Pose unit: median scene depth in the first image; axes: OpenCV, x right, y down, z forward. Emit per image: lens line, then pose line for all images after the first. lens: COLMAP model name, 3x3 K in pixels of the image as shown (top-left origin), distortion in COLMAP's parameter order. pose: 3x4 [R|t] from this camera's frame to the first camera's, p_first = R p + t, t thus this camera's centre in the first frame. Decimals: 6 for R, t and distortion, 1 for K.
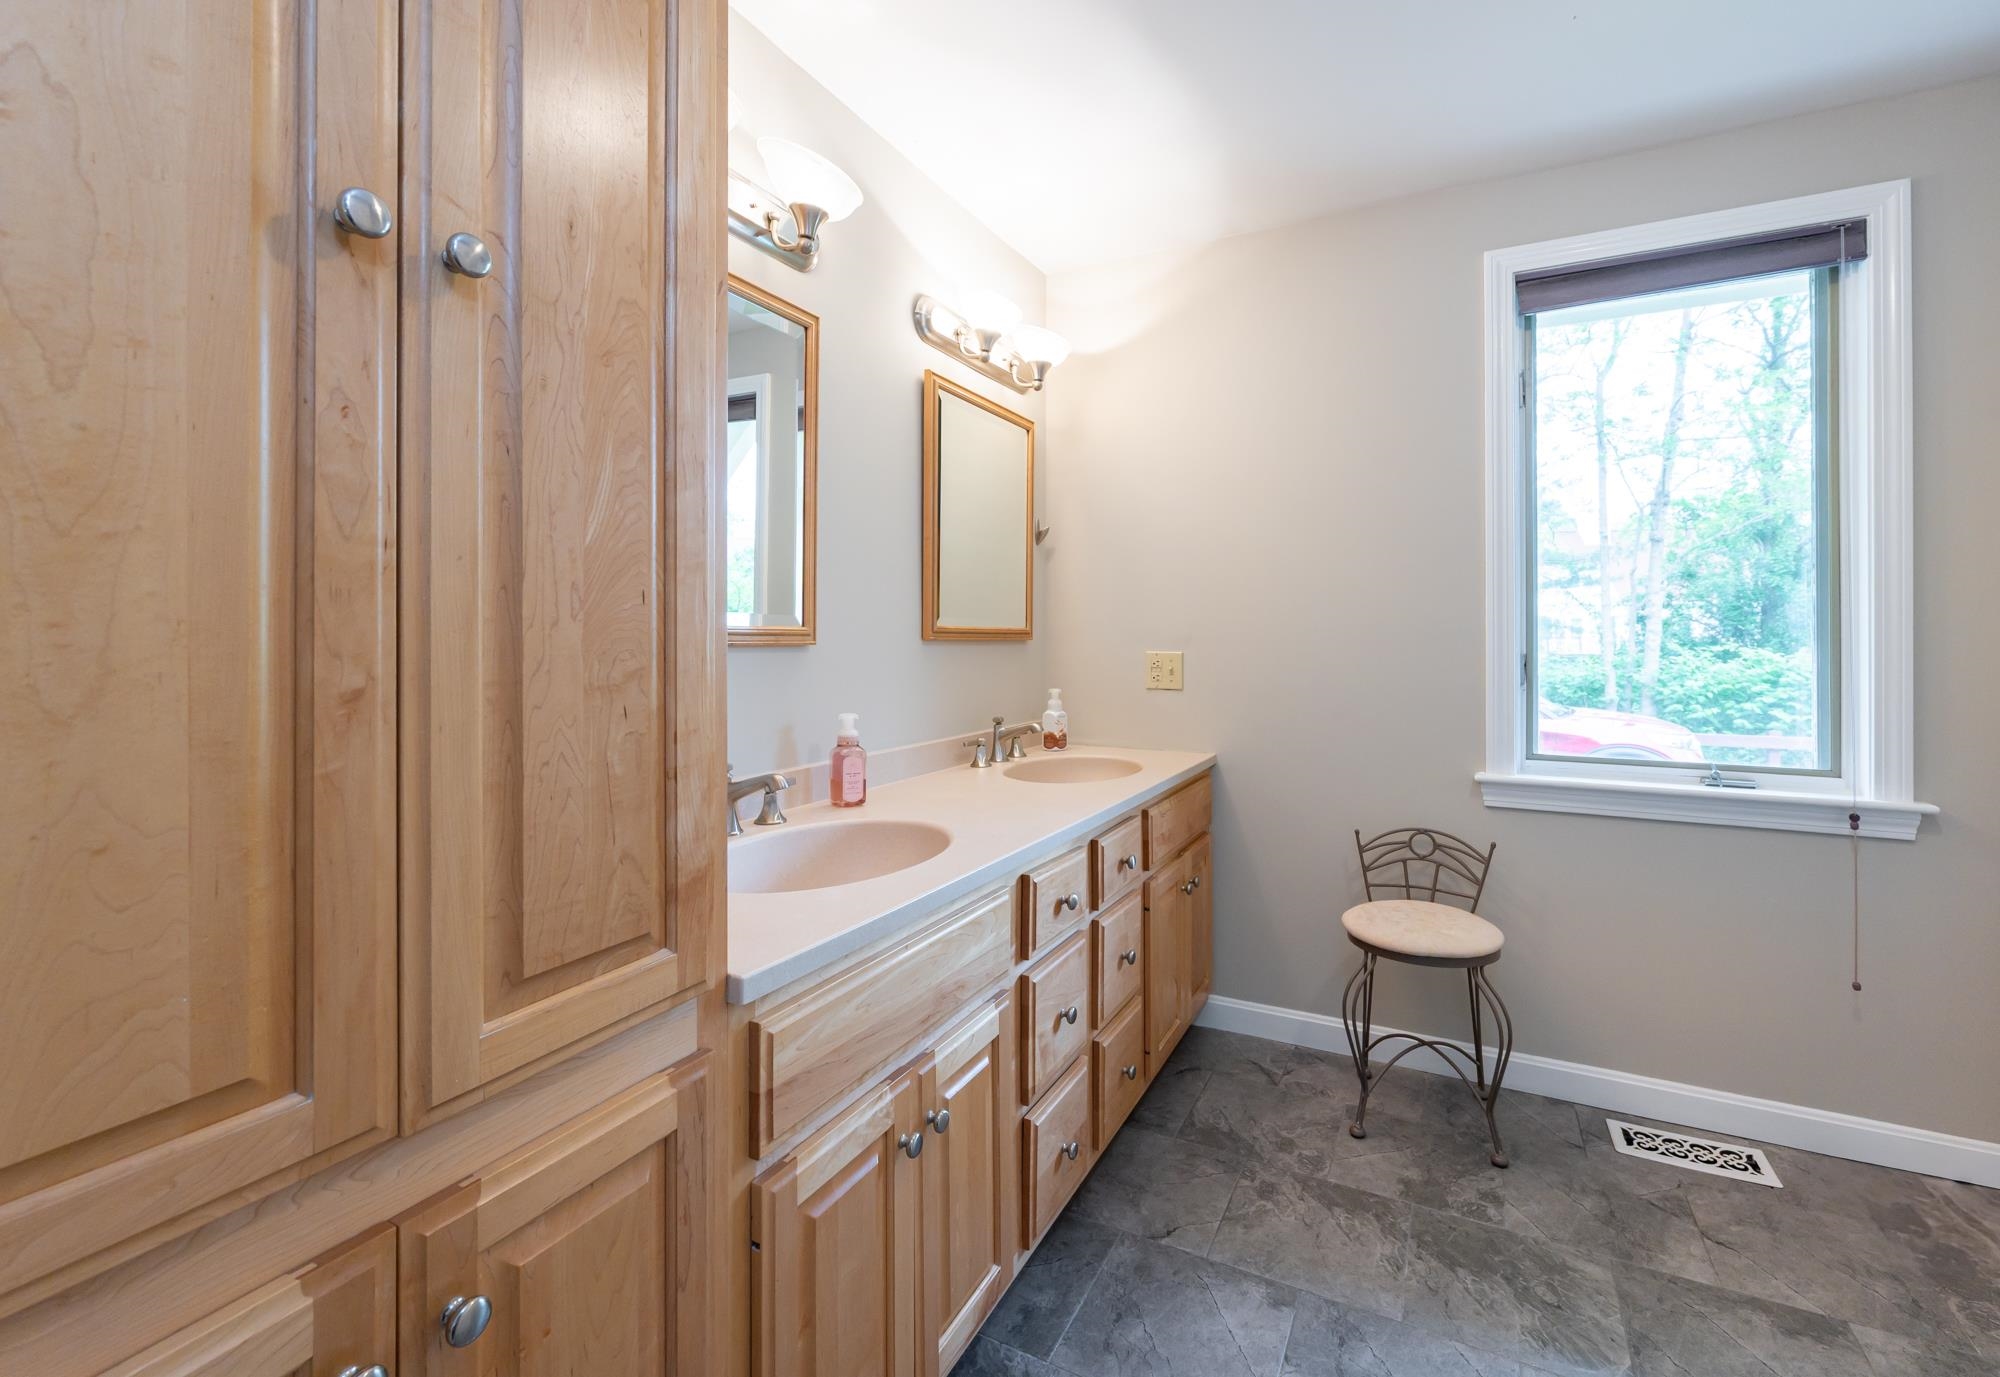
lens RADIAL K [[904.1, 0, 997.4], [0, 904.1, 629.9], [0, 0, 1]] dist [-0.001405, -0.000386]
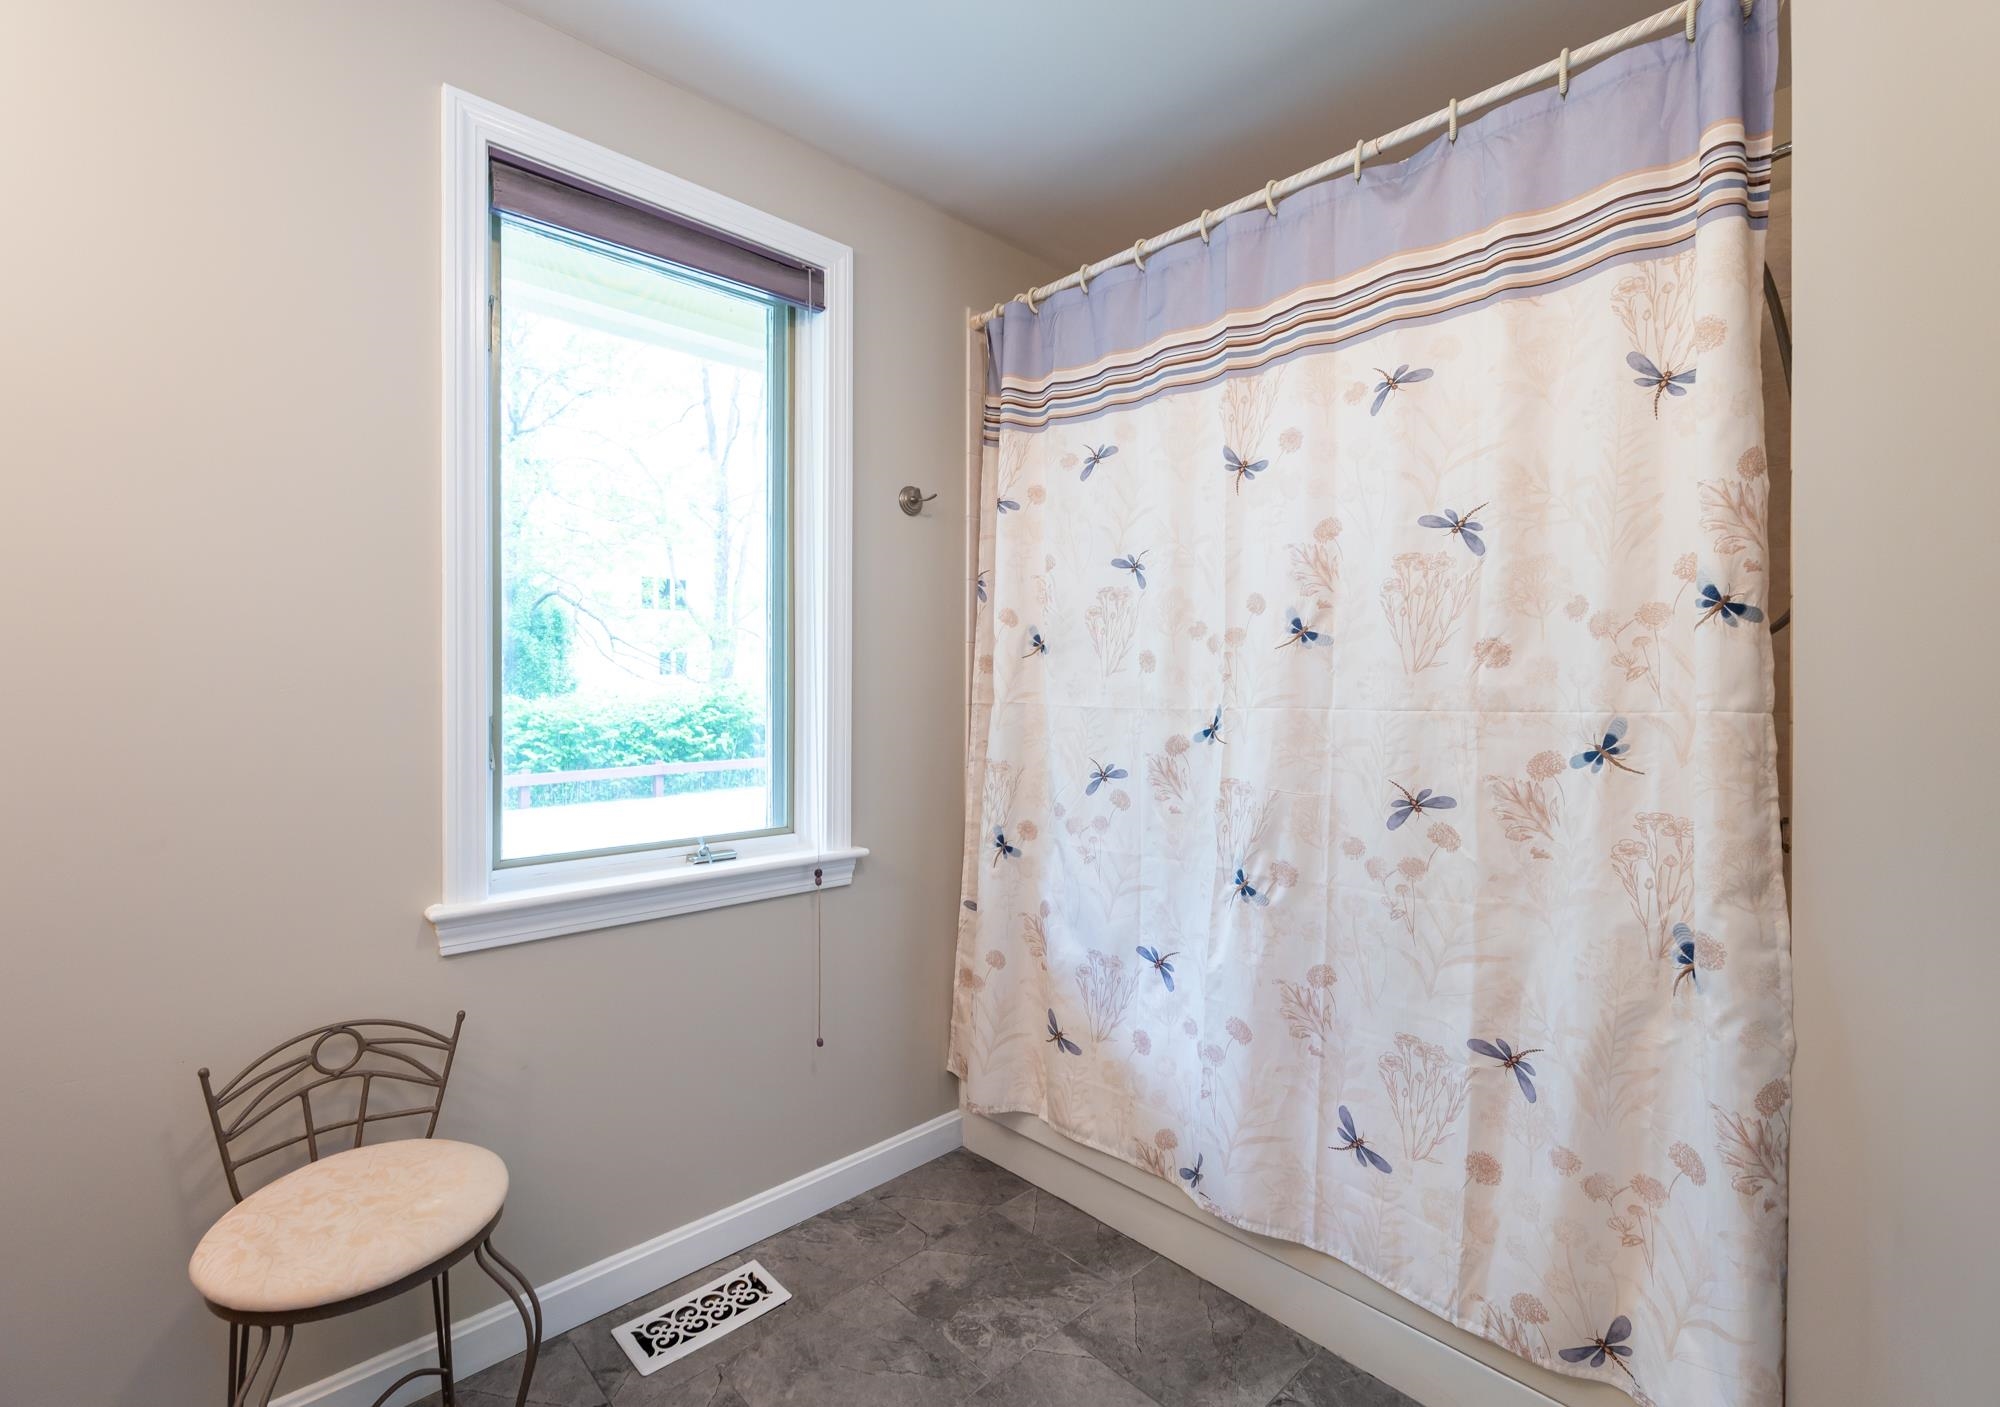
lens RADIAL K [[908.1, 0, 996.7], [0, 908.1, 693.3], [0, 0, 1]] dist [-0.003110, -0.000751]
pose [[0.340073, -0.008836, 0.940358, 0.074852], [-0.008557, 0.999885, 0.012490, -0.002775], [-0.940360, -0.012294, 0.339958, 0.432898]]
